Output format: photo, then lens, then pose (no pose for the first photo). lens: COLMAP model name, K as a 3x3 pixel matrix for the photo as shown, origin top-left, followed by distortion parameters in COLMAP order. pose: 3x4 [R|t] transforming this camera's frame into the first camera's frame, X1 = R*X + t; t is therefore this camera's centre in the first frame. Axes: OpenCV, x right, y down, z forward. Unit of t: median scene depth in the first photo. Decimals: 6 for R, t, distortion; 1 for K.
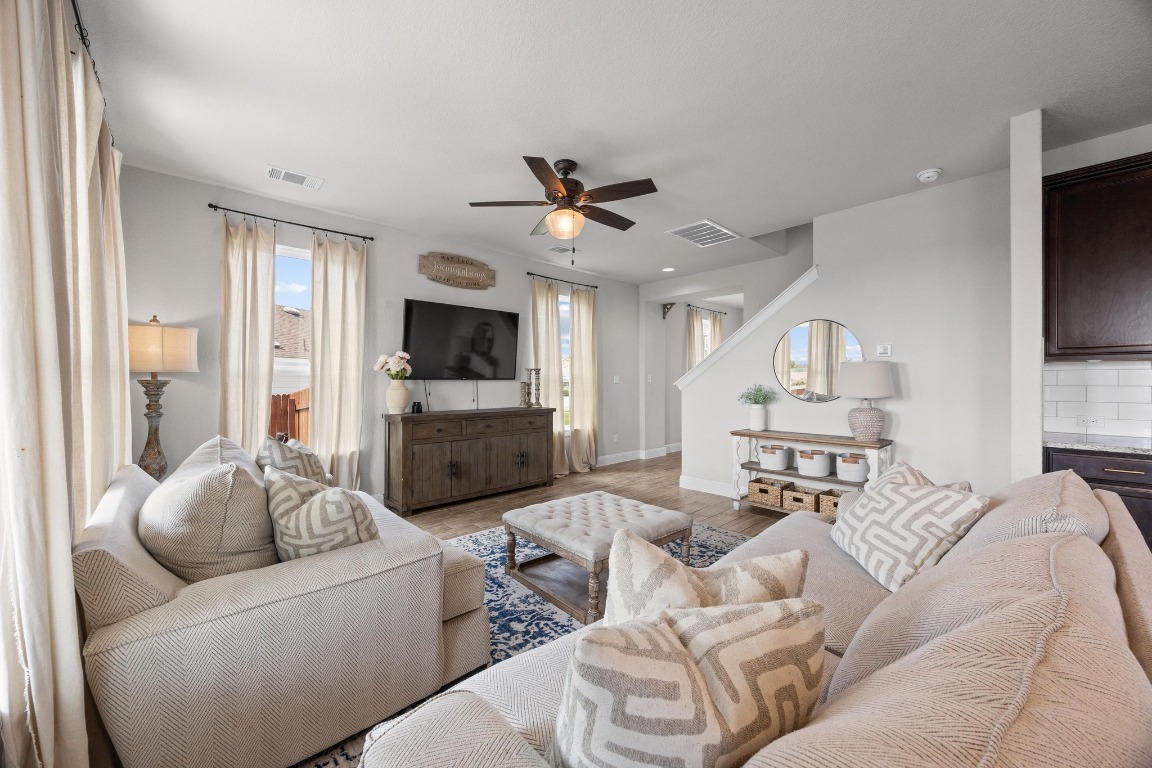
lens RADIAL K [[436.7, 0, 571.8], [0, 436.7, 381.5], [0, 0, 1]] dist [-0.004020, 0.000151]
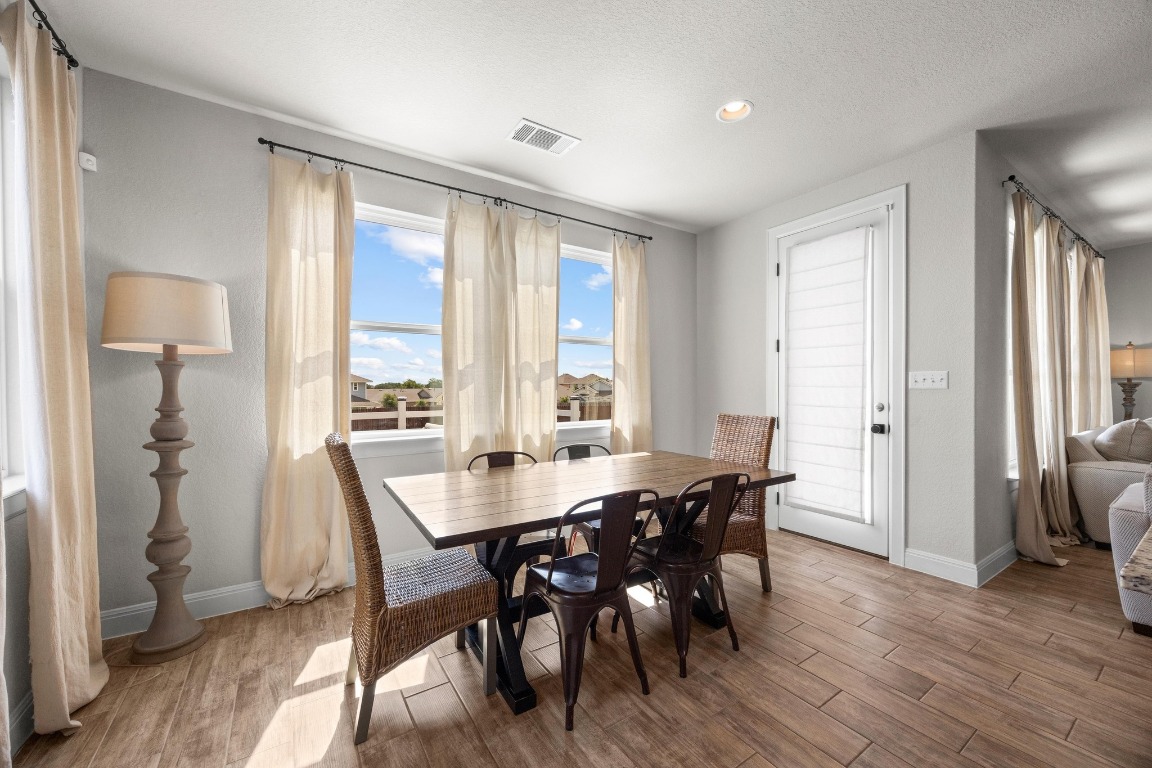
lens RADIAL K [[436.7, 0, 567.5], [0, 436.7, 395.2], [0, 0, 1]] dist [-0.004020, 0.000151]
pose [[-0.169499, 0.015750, -0.985404, 0.719840], [0.003631, 0.999875, 0.015357, 0.007909], [0.985524, -0.000975, -0.169535, -0.568801]]
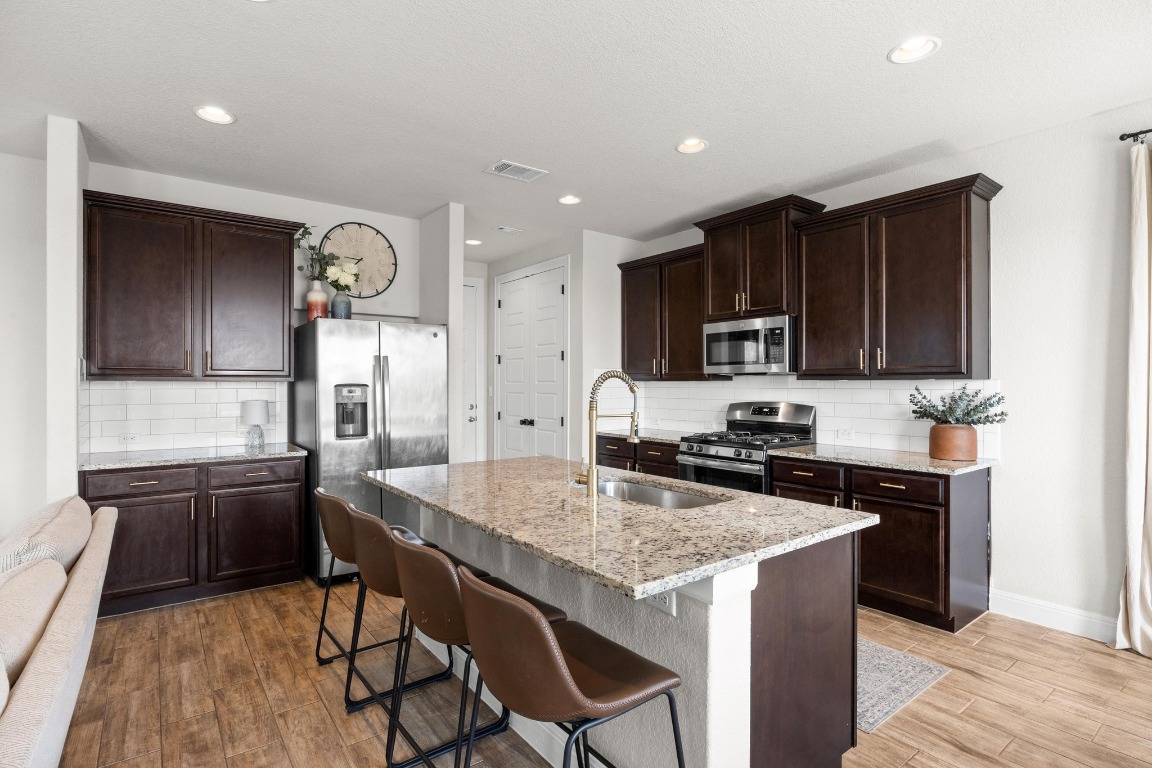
lens RADIAL K [[568.1, 0, 574.6], [0, 568.1, 385.1], [0, 0, 1]] dist [0.001104, 0.001418]
pose [[0.097659, -0.000116, 0.995220, -0.039907], [0.001976, 0.999998, -0.000077, -0.023966], [-0.995218, 0.001974, 0.097659, -0.136211]]
